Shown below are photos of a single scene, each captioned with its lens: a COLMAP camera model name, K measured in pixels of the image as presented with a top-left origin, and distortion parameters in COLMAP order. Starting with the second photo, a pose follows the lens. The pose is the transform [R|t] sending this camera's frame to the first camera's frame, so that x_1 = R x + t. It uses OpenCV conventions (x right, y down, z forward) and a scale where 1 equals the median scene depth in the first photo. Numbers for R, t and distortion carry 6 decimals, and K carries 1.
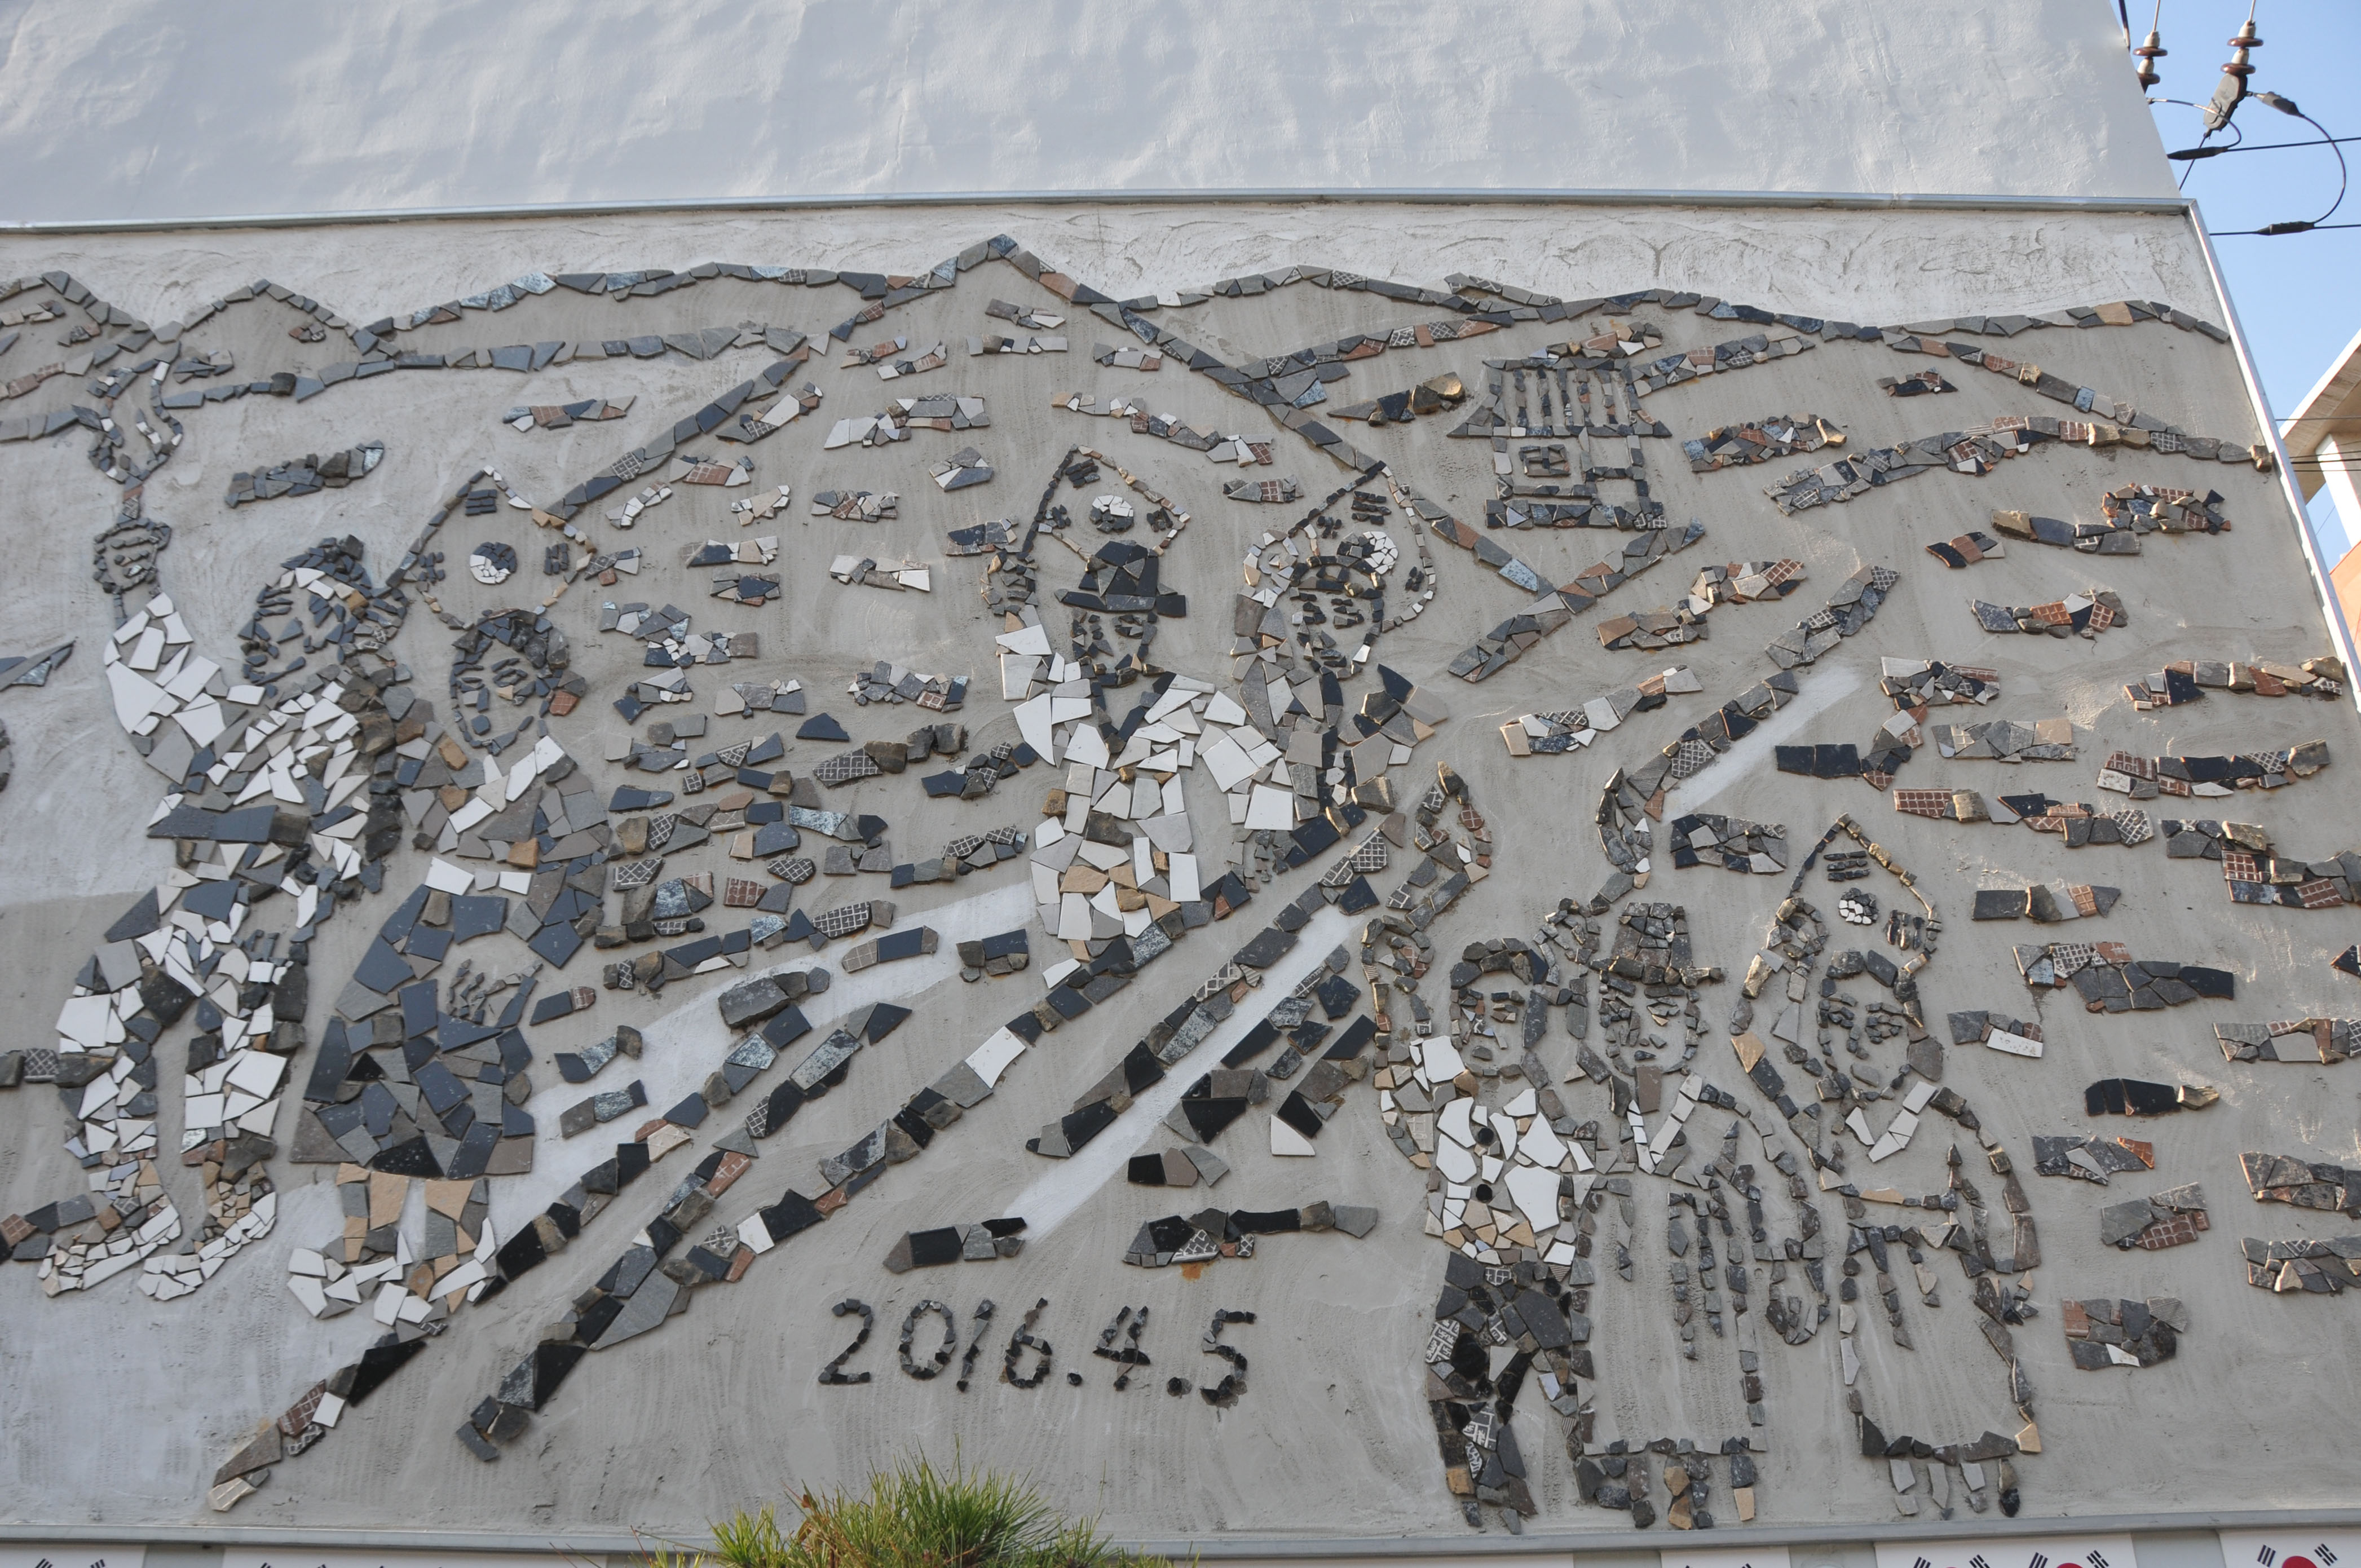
lens RADIAL K [[1796.4, 0, 1182.6], [0, 1796.4, 849.1], [0, 0, 1]] dist [-0.164652, 0.131174]
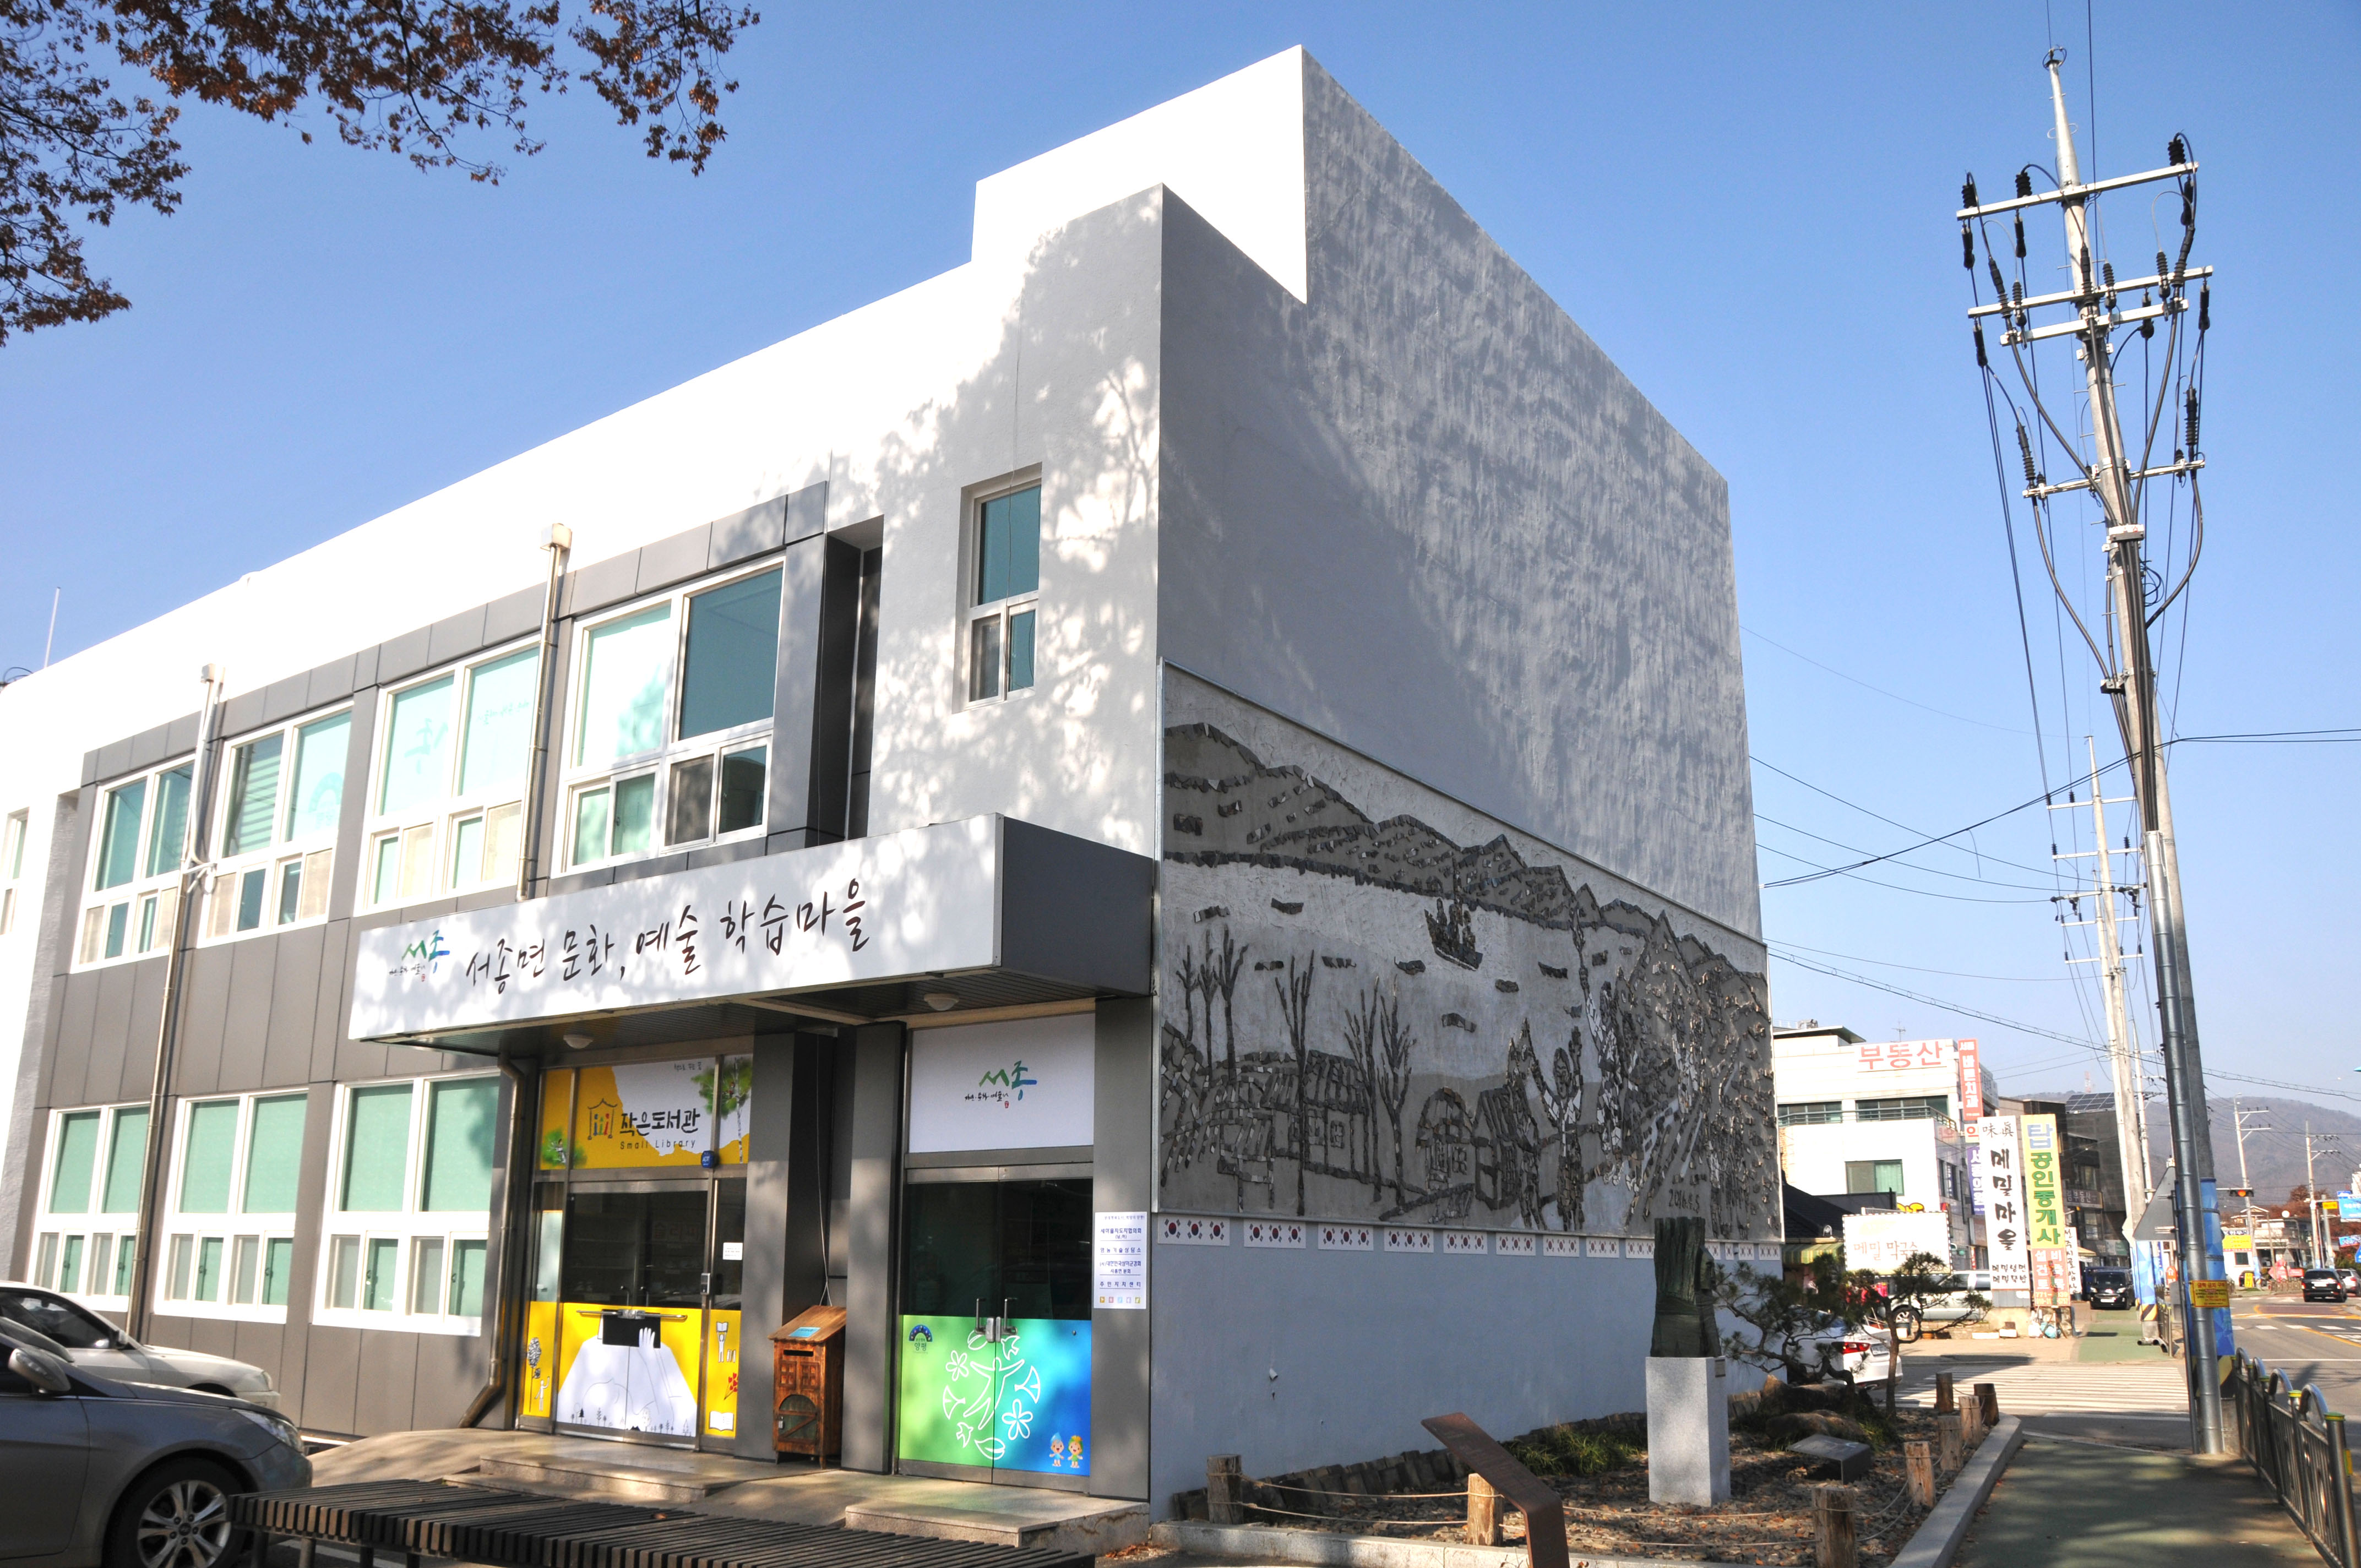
lens RADIAL K [[1796.5, 0, 1182.6], [0, 1796.5, 849.1], [0, 0, 1]] dist [-0.164652, 0.131174]
pose [[0.580251, 0.203267, 0.788665, -4.423744], [-0.360428, 0.932456, 0.024854, -0.227541], [-0.730343, -0.298678, 0.614321, -0.648957]]
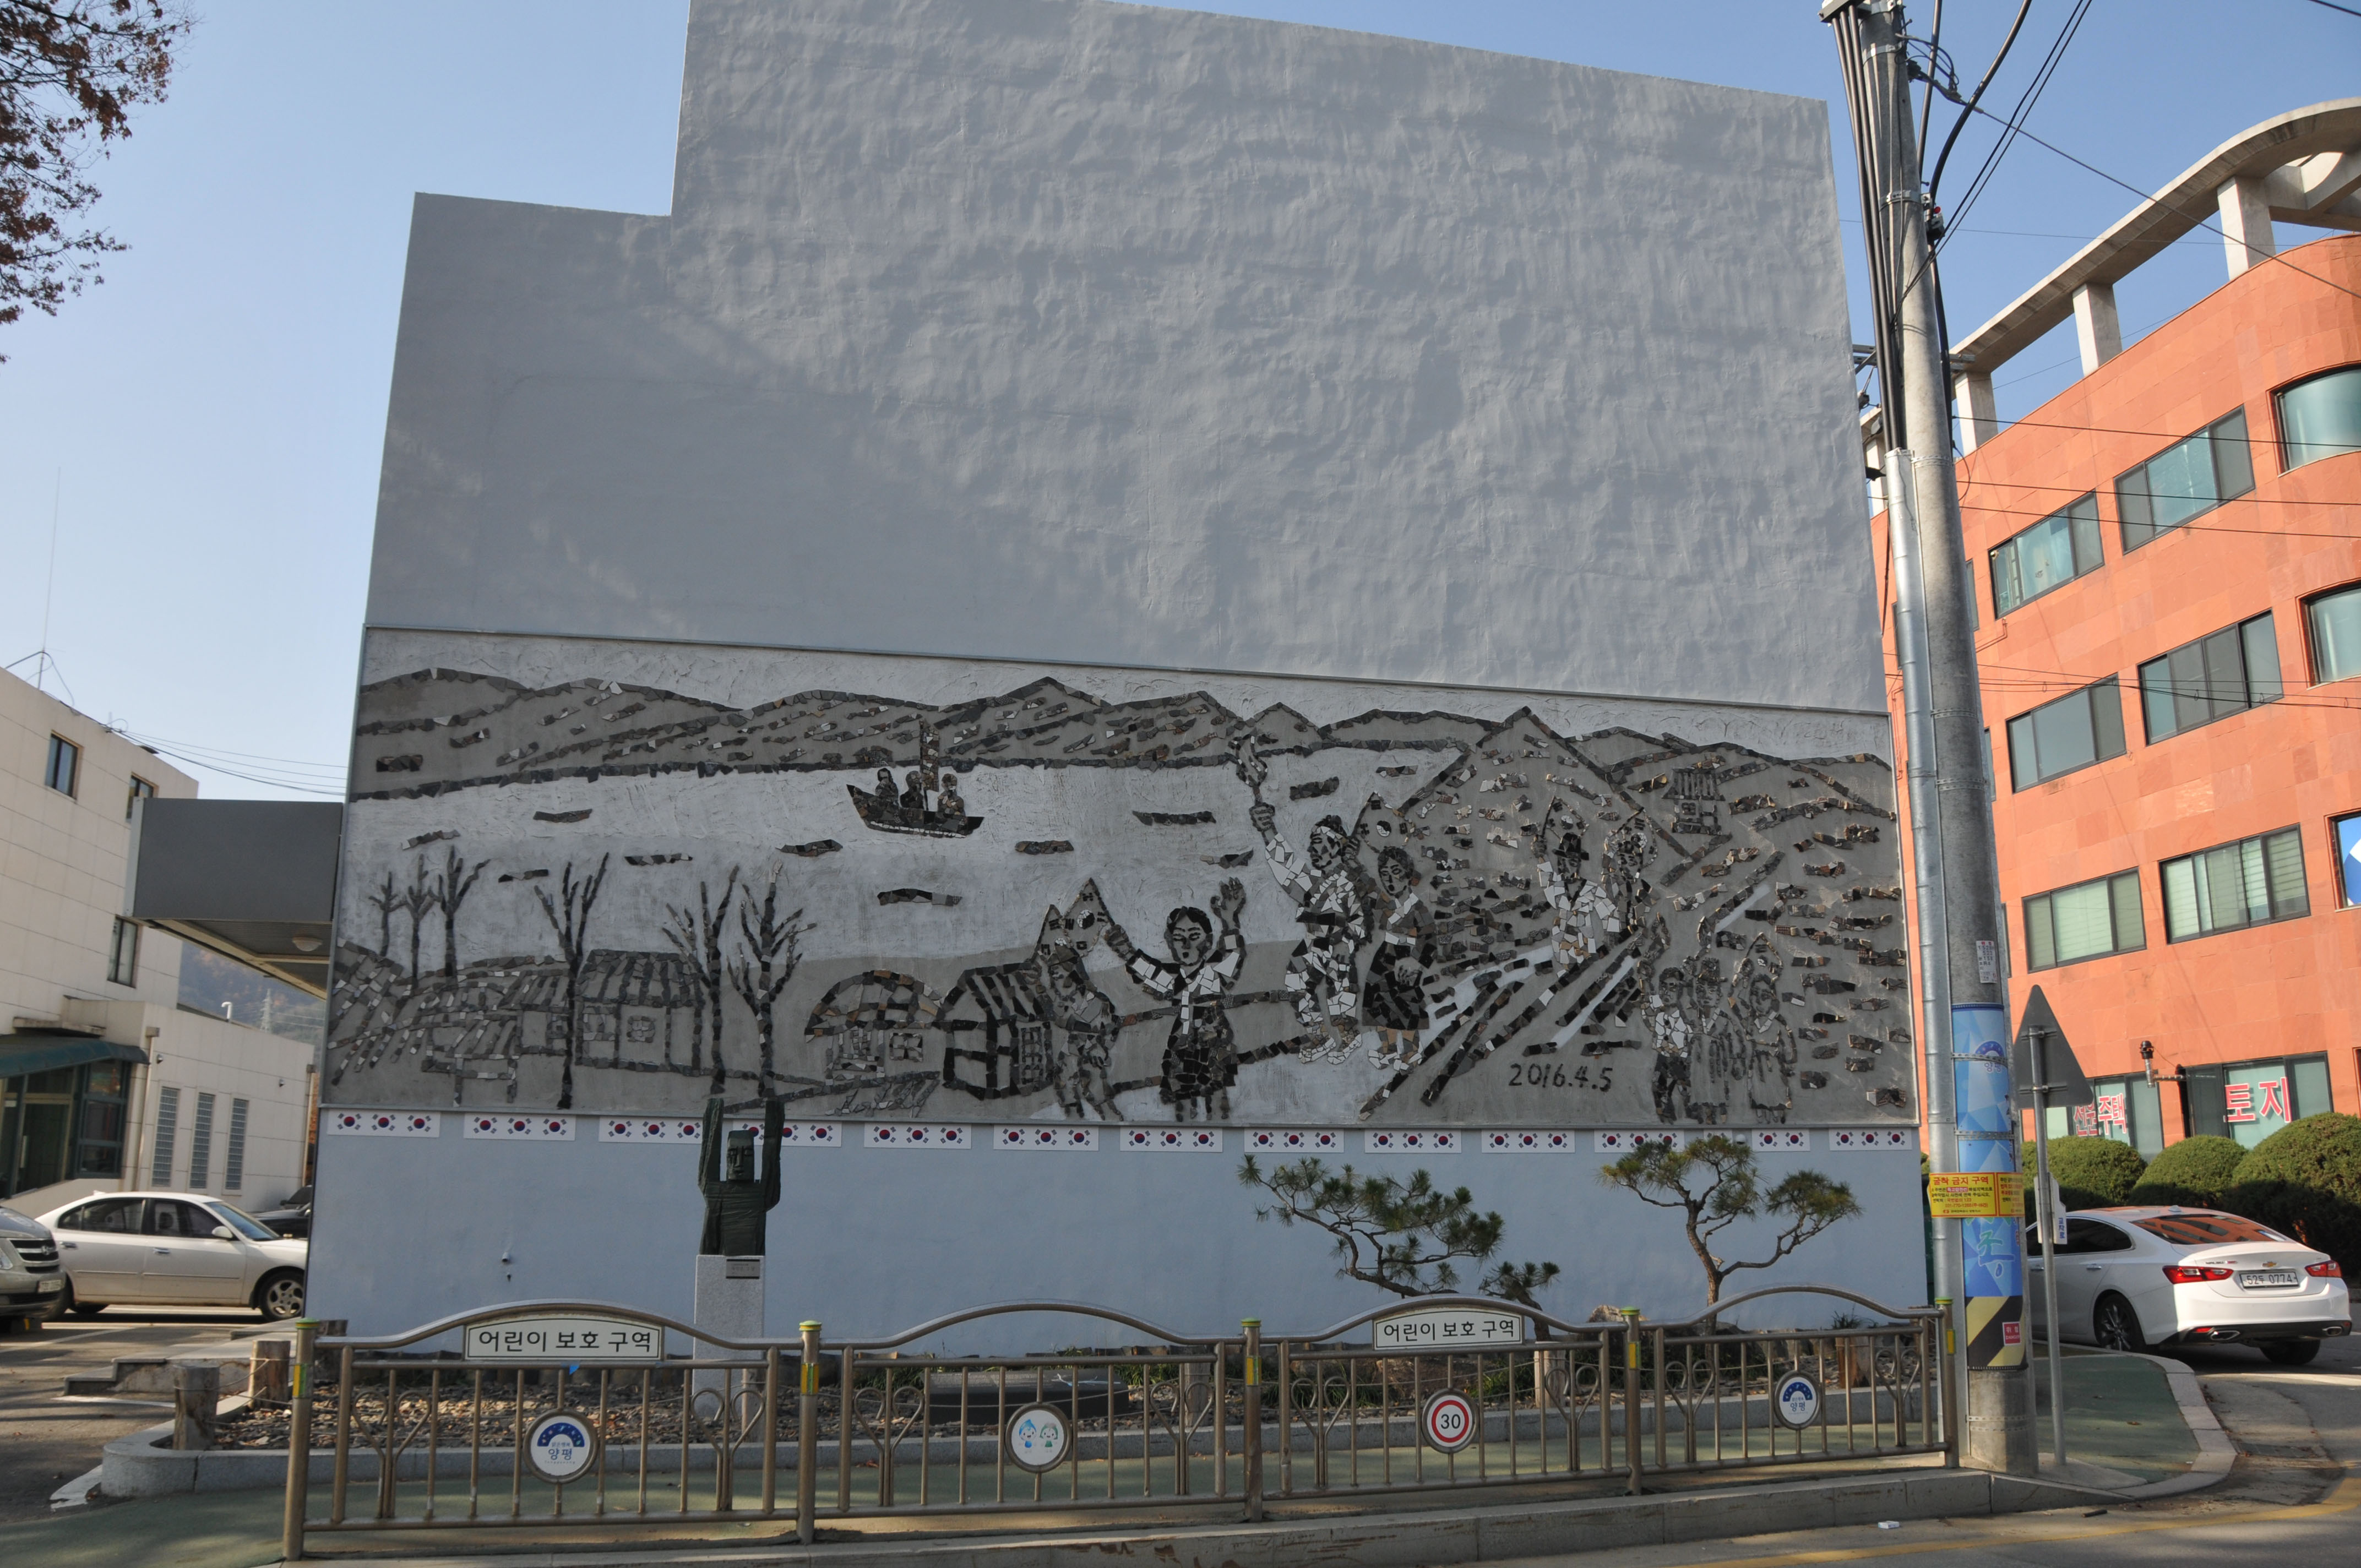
lens RADIAL K [[1796.5, 0, 1182.6], [0, 1796.5, 849.1], [0, 0, 1]] dist [-0.164652, 0.131174]
pose [[0.978264, 0.048266, 0.201669, -1.483846], [-0.096050, 0.967385, 0.234396, -0.900744], [-0.183779, -0.248671, 0.950993, -2.117020]]
